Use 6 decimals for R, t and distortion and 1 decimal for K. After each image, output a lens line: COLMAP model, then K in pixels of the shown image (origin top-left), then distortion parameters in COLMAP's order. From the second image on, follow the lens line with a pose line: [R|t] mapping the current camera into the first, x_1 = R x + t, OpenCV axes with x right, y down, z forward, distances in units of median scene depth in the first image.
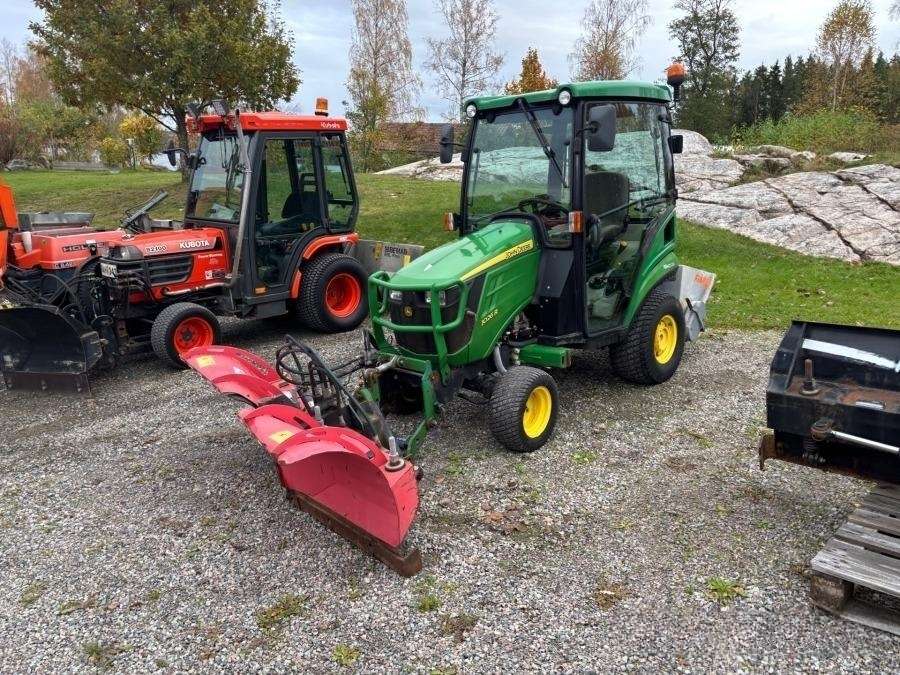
lens RADIAL K [[679.6, 0, 442.8], [0, 679.6, 335.6], [0, 0, 1]] dist [0.045480, -0.045985]
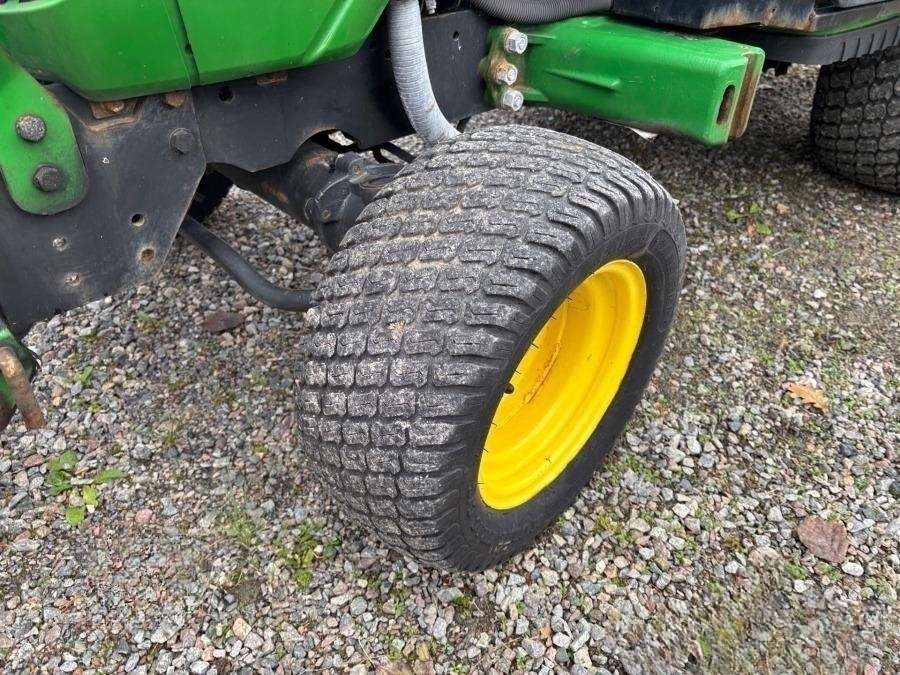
lens RADIAL K [[692.1, 0, 444.5], [0, 692.1, 339.0], [0, 0, 1]] dist [0.010549, 0.006524]
pose [[0.996272, 0.086053, 0.006112, 0.058953], [-0.081698, 0.918344, 0.387260, 0.016174], [0.027712, -0.386316, 0.921950, 0.476177]]
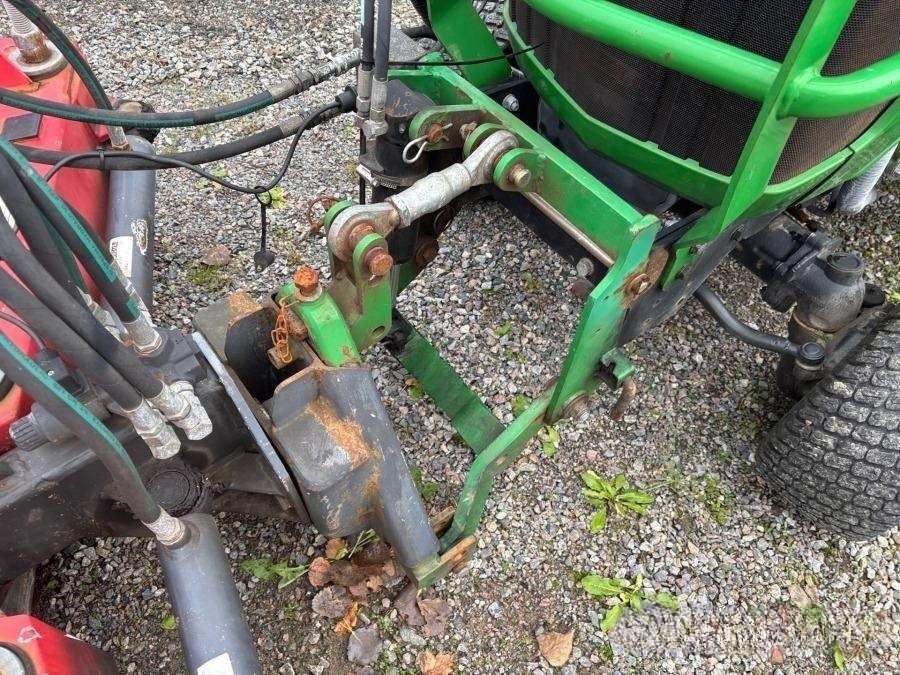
lens RADIAL K [[680.7, 0, 441.5], [0, 680.7, 343.1], [0, 0, 1]] dist [0.047208, -0.061403]
pose [[0.974971, 0.221491, 0.019332, -0.043141], [-0.188698, 0.778357, 0.598794, -0.024630], [0.117580, -0.587455, 0.800670, 0.446962]]
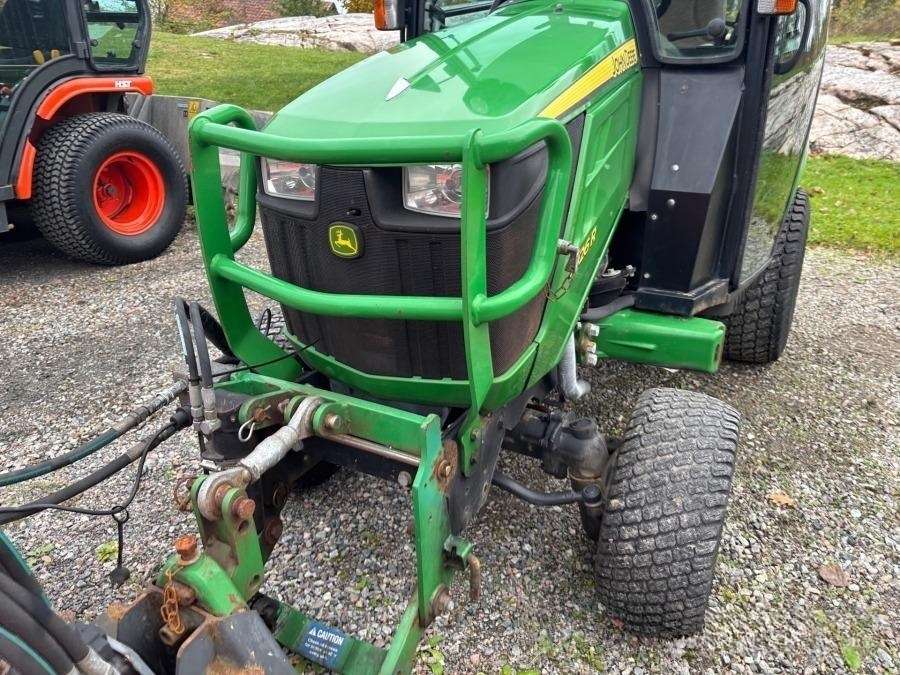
lens RADIAL K [[679.6, 0, 442.8], [0, 679.6, 335.6], [0, 0, 1]] dist [0.045480, -0.045985]
pose [[0.967856, -0.049623, 0.246559, -0.047247], [0.015217, 0.990100, 0.139535, -0.020067], [-0.251043, -0.131298, 0.959030, 0.404484]]
